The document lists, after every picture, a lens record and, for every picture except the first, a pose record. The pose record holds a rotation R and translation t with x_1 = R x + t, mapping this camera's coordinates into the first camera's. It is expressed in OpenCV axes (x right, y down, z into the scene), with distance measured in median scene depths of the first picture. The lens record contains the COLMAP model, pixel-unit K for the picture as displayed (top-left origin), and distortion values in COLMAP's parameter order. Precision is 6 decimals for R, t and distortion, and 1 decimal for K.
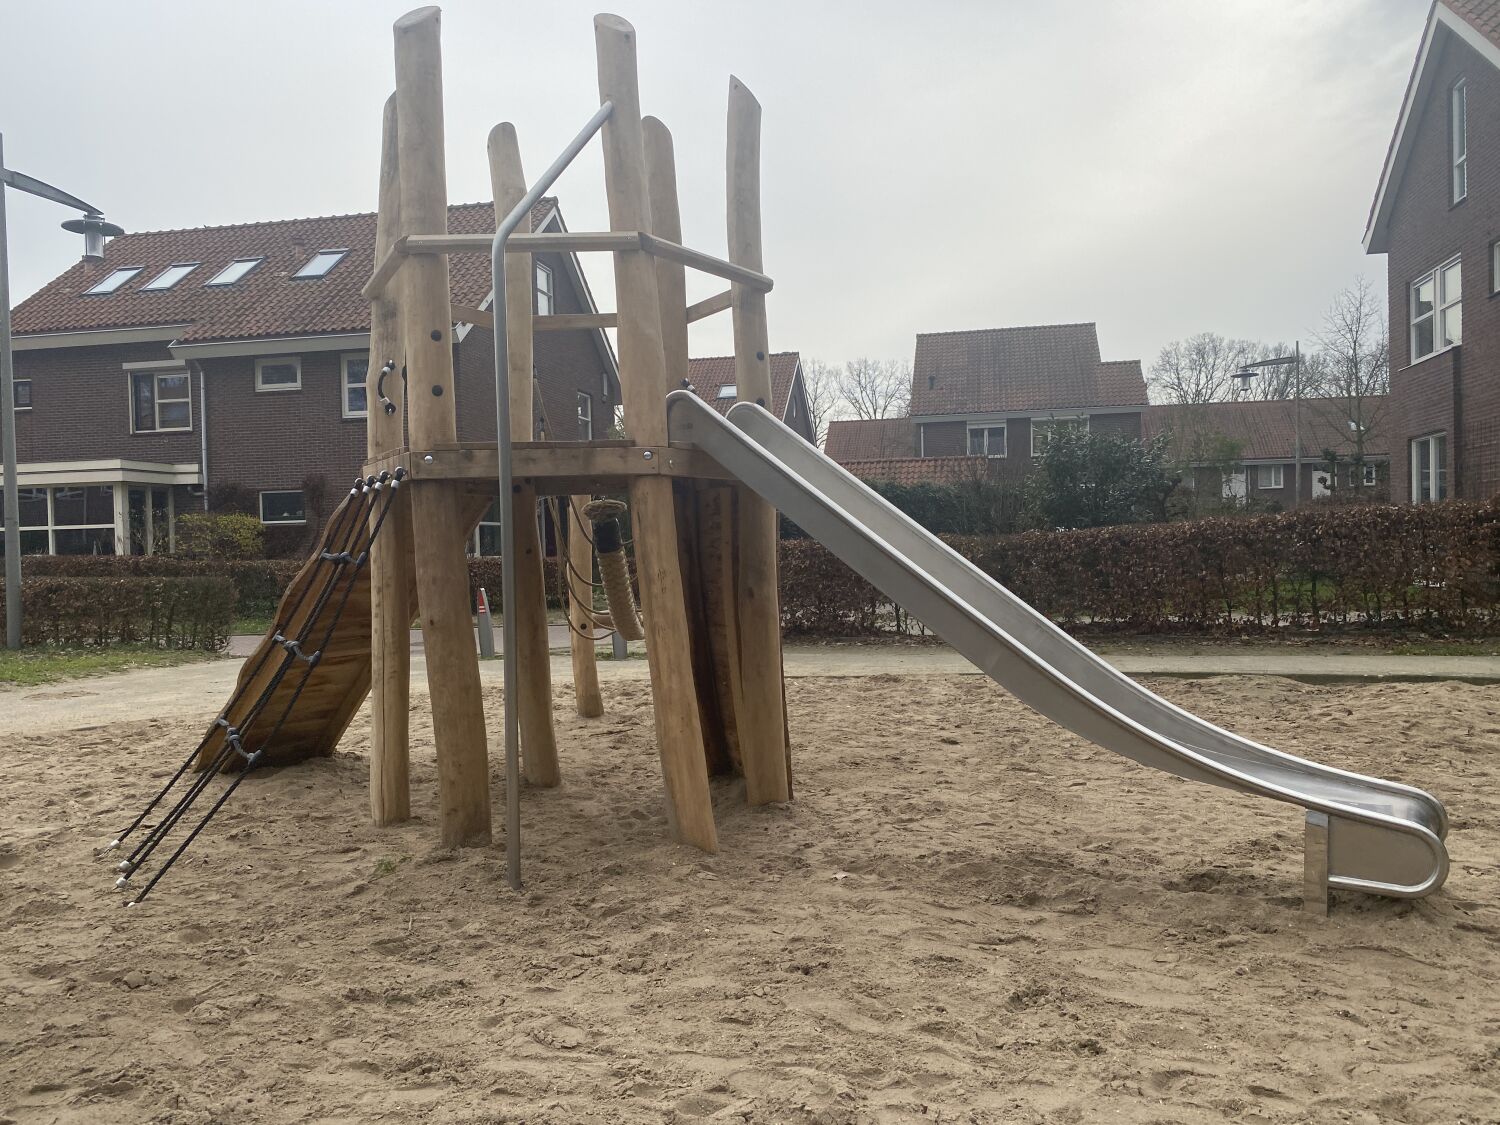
lens RADIAL K [[1116.8, 0, 750.0], [0, 1116.8, 562.5], [0, 0, 1]] dist [0.001772, 0.003607]
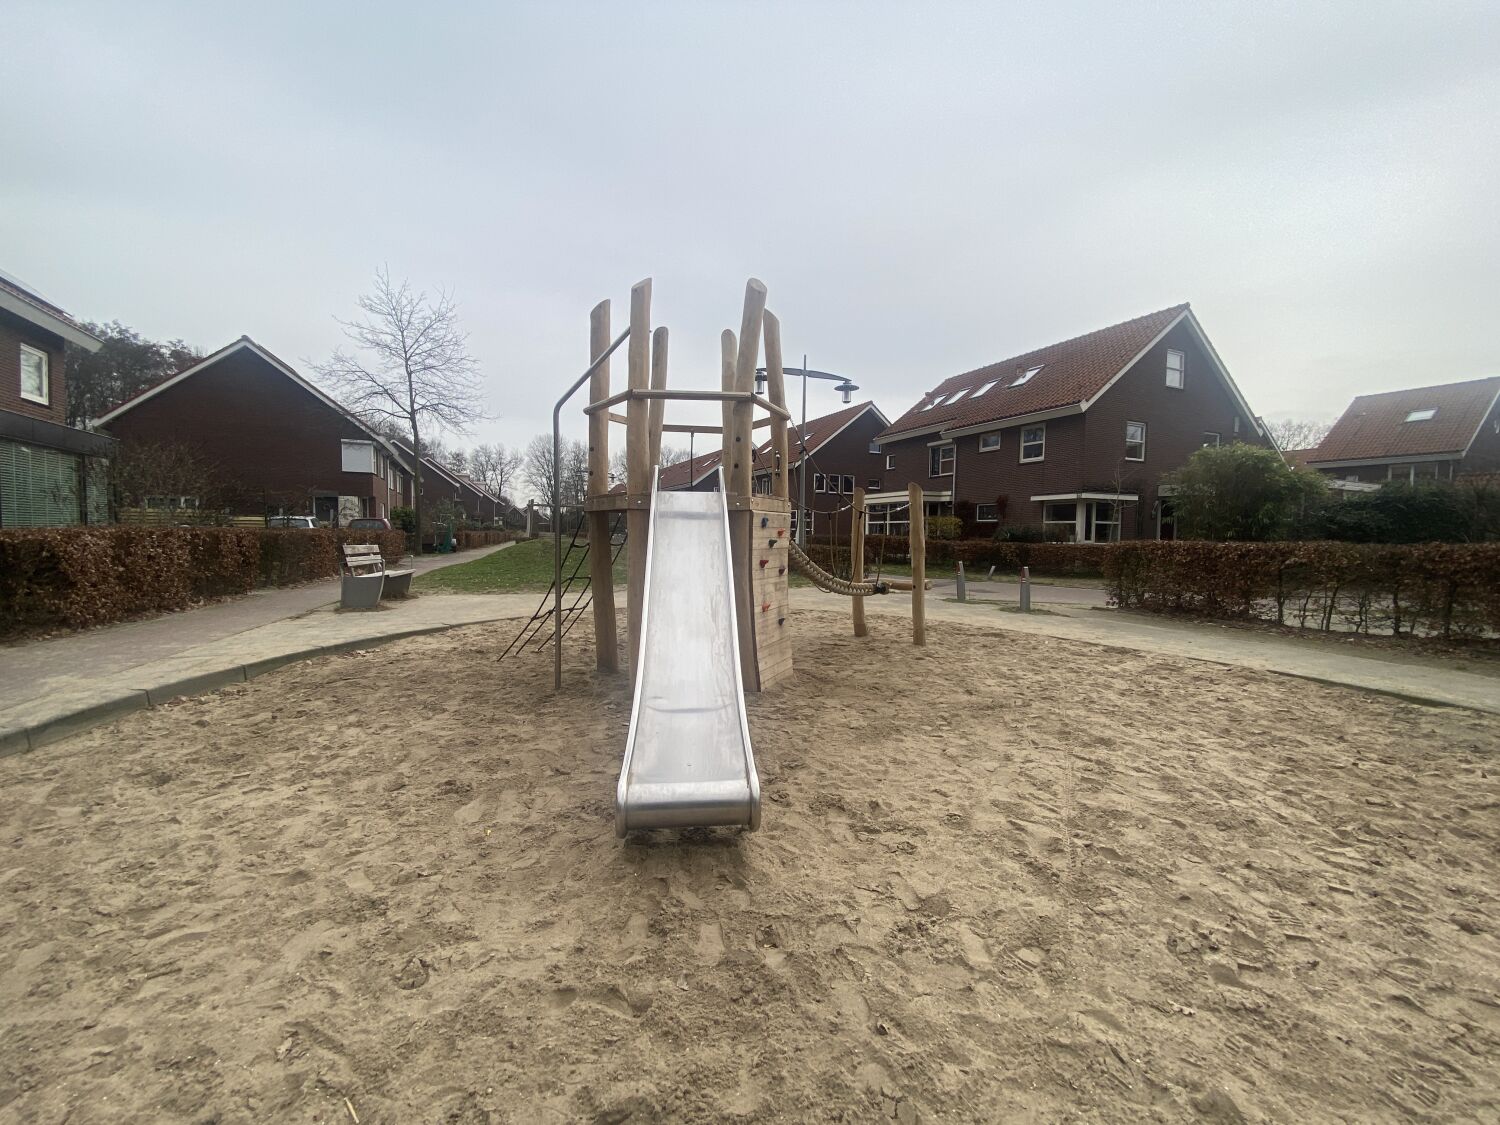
lens RADIAL K [[590.1, 0, 750.0], [0, 590.1, 562.5], [0, 0, 1]] dist [-0.000005, -0.000047]
pose [[0.615002, 0.064196, -0.785908, 0.123579], [-0.034186, 0.997914, 0.054762, -0.006668], [0.787784, -0.006812, 0.615914, 0.071110]]
